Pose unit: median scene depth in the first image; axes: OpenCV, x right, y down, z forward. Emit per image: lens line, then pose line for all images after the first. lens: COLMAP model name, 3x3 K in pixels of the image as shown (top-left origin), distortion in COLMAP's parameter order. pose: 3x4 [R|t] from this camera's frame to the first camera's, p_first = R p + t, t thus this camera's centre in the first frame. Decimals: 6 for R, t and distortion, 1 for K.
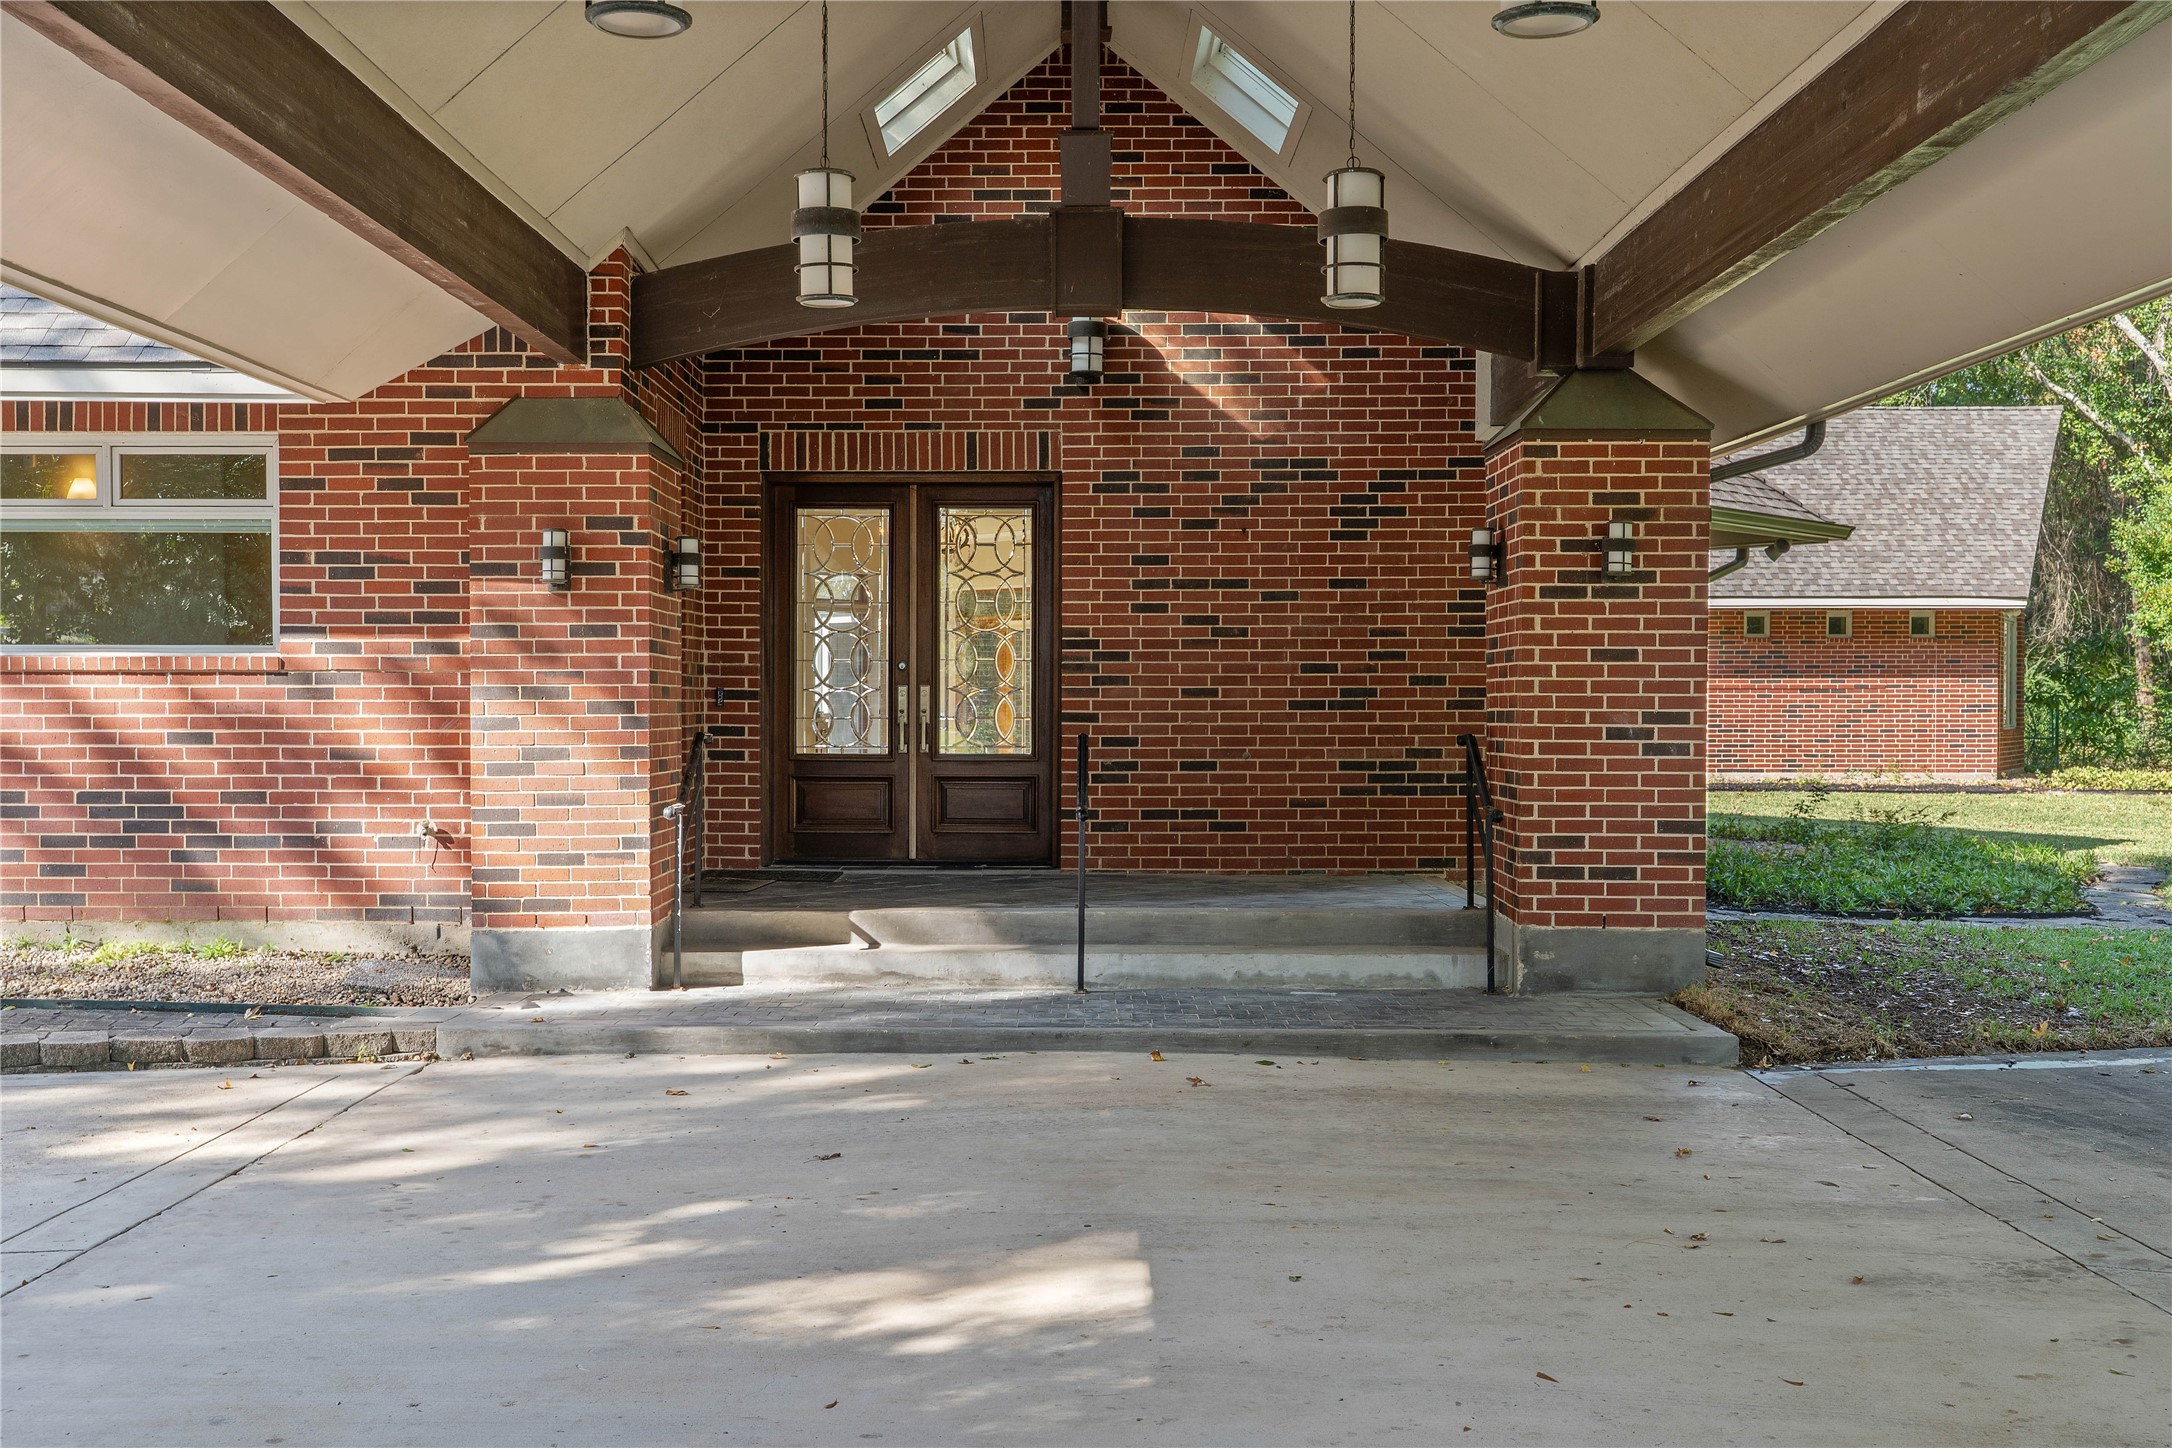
lens RADIAL K [[2149.3, 0, 1081.5], [0, 2149.3, 724.8], [0, 0, 1]] dist [0.005065, 0.000000]
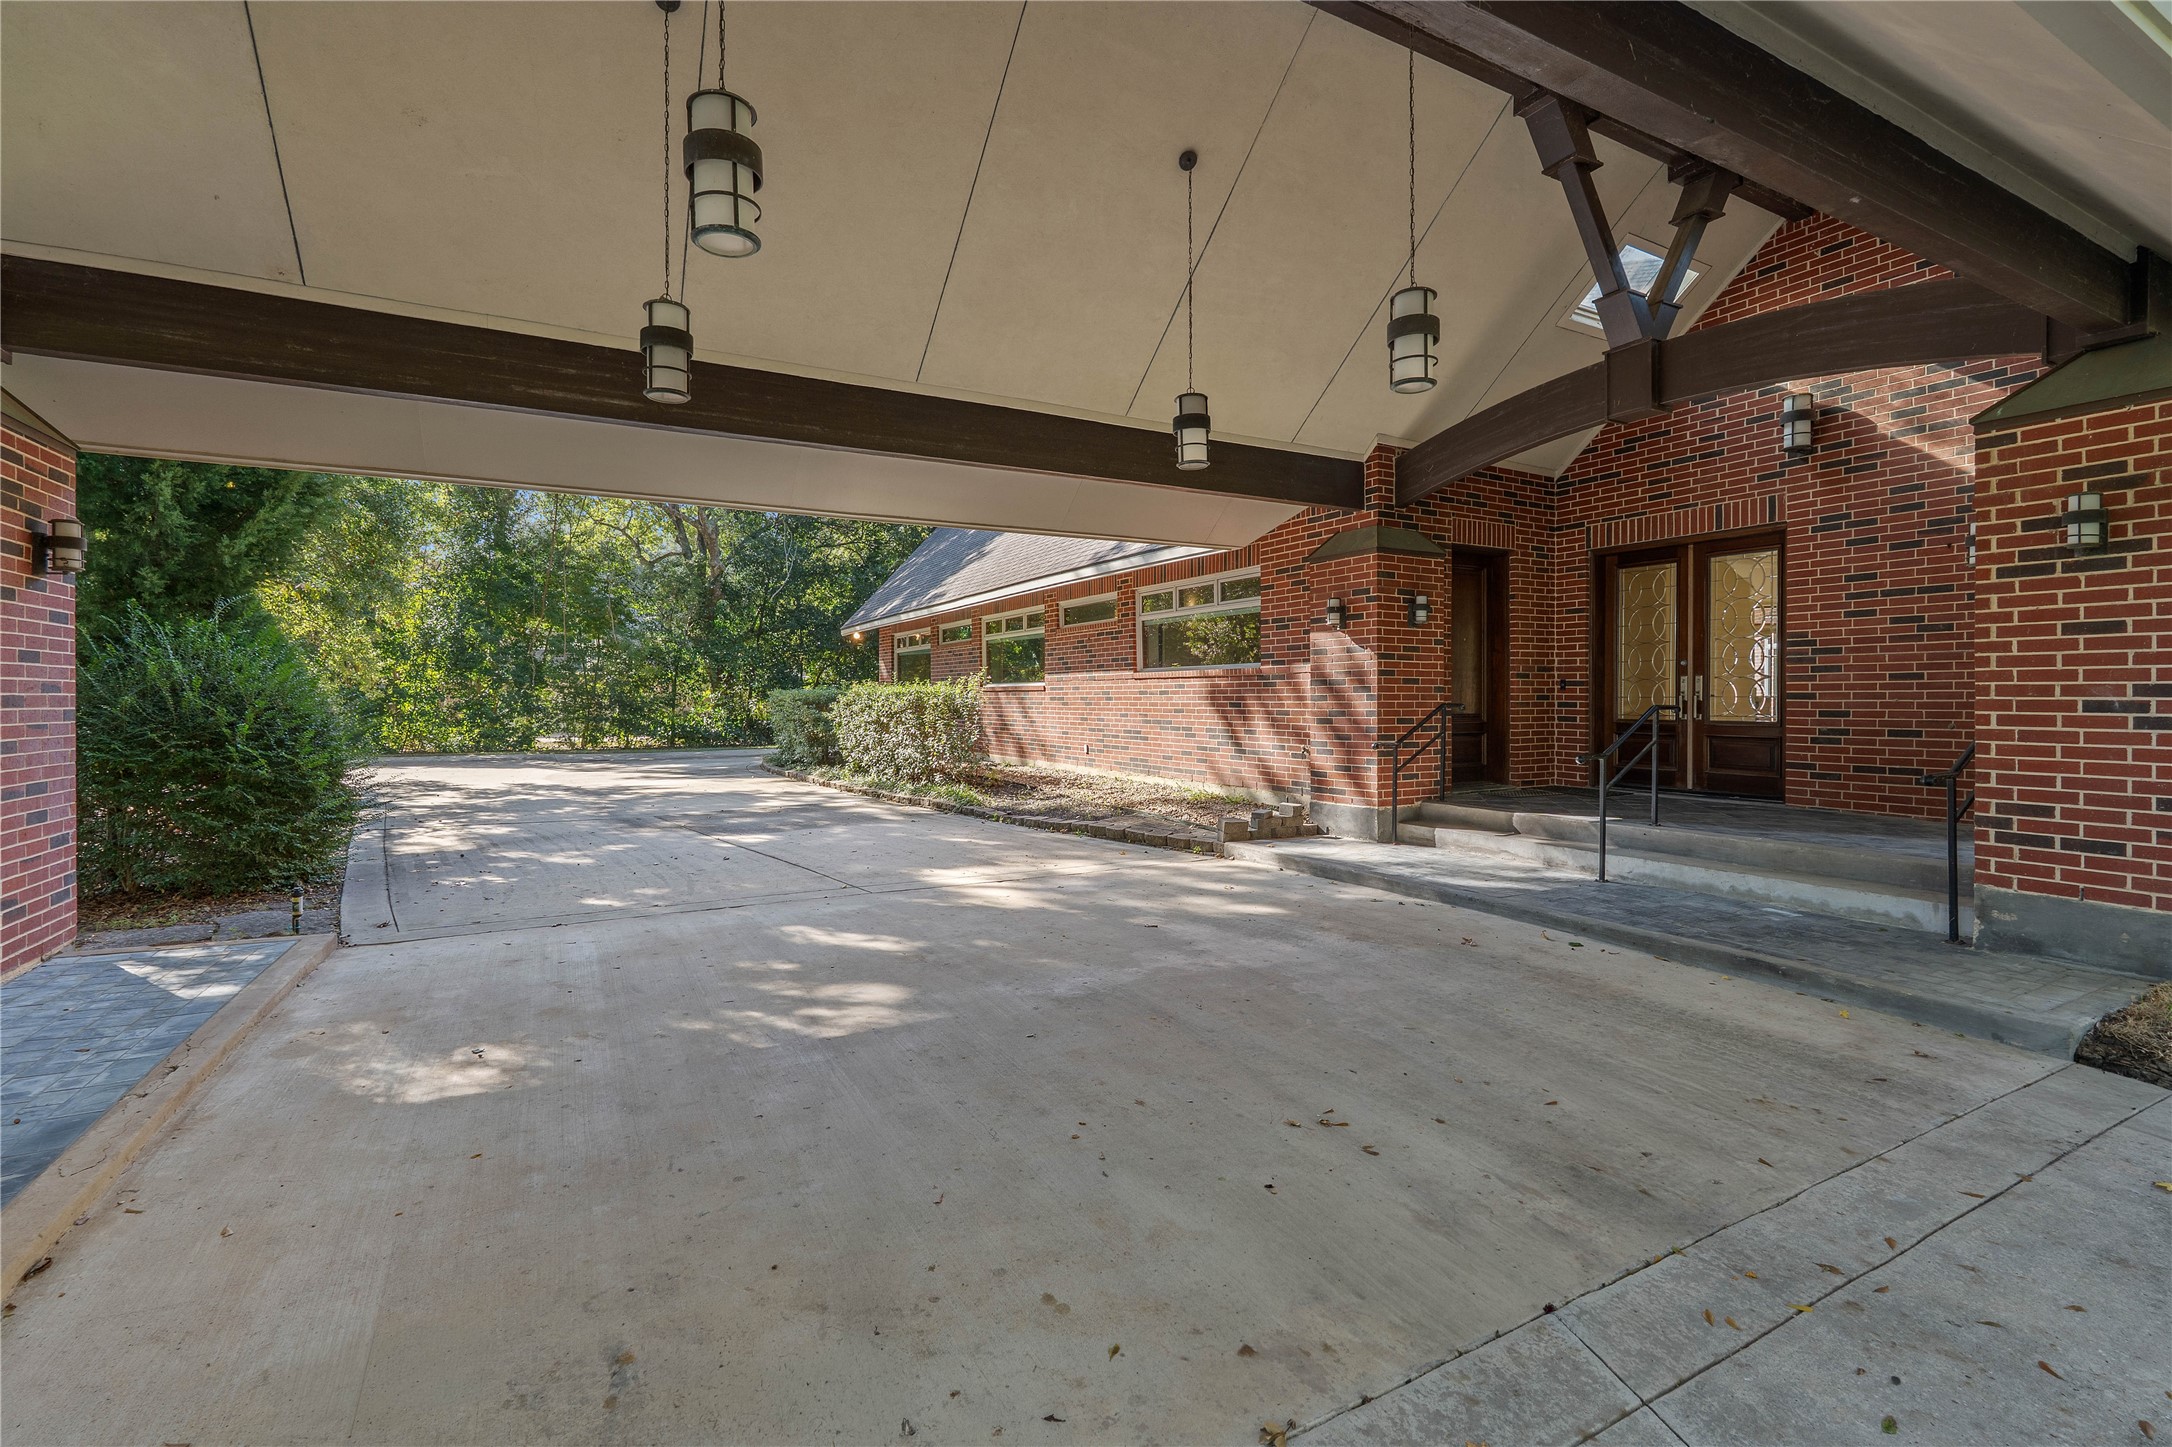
lens RADIAL K [[971.8, 0, 1077.4], [0, 971.8, 690.9], [0, 0, 1]] dist [-0.002784, 0.000653]
pose [[0.490876, -0.007596, -0.871196, 0.316422], [-0.007563, 0.999887, -0.012979, 0.004891], [0.871196, 0.012960, 0.490764, 0.285987]]
